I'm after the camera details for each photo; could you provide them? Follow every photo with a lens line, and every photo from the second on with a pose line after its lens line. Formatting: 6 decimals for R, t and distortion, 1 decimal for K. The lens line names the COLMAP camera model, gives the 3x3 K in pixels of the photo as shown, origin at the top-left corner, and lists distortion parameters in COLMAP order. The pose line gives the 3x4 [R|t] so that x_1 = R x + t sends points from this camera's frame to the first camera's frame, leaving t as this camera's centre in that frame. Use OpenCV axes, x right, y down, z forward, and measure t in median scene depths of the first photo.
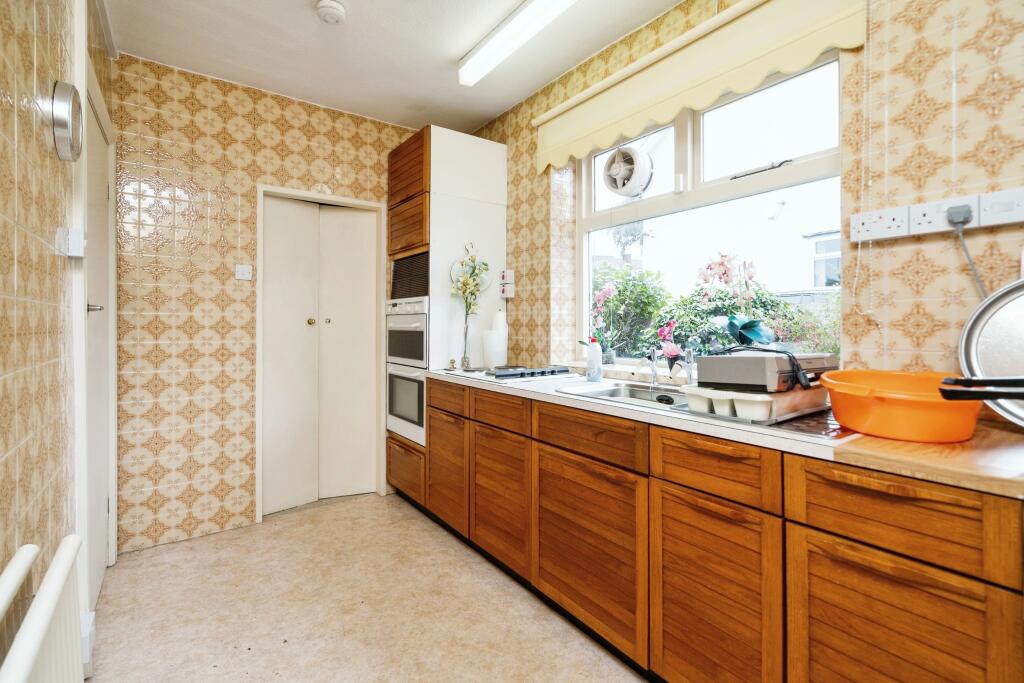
lens RADIAL K [[484.2, 0, 487.7], [0, 484.2, 323.8], [0, 0, 1]] dist [-0.002444, -0.000452]
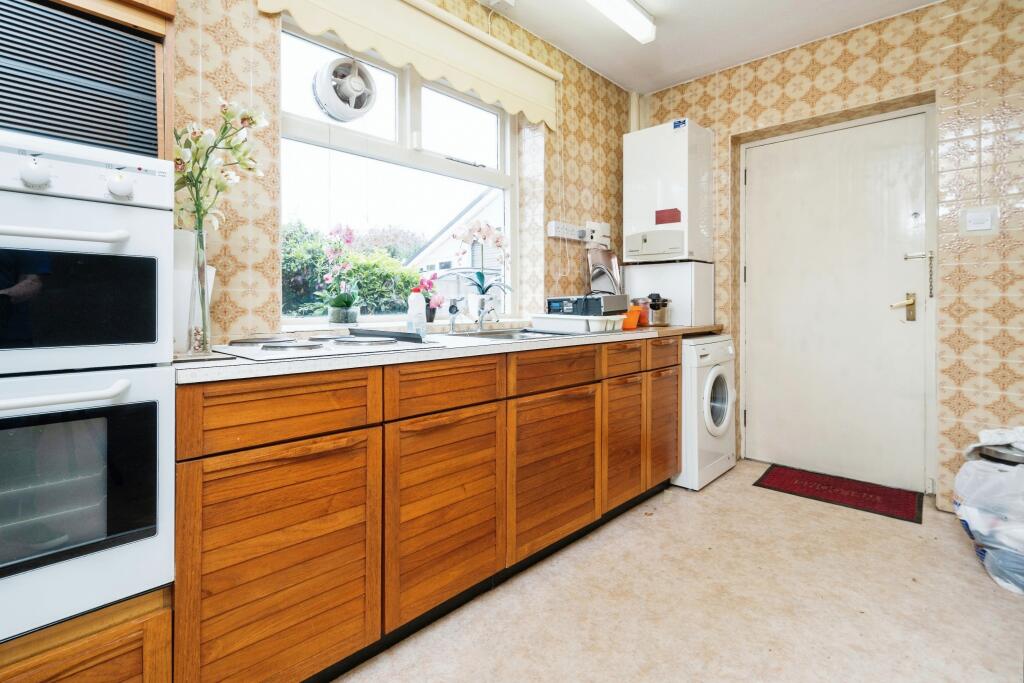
lens RADIAL K [[484.2, 0, 487.7], [0, 484.2, 323.8], [0, 0, 1]] dist [-0.002444, -0.000452]
pose [[-0.194644, -0.023694, 0.980588, -0.754465], [0.008380, 0.999632, 0.025817, 0.084459], [-0.980838, 0.013243, -0.194373, 1.225604]]
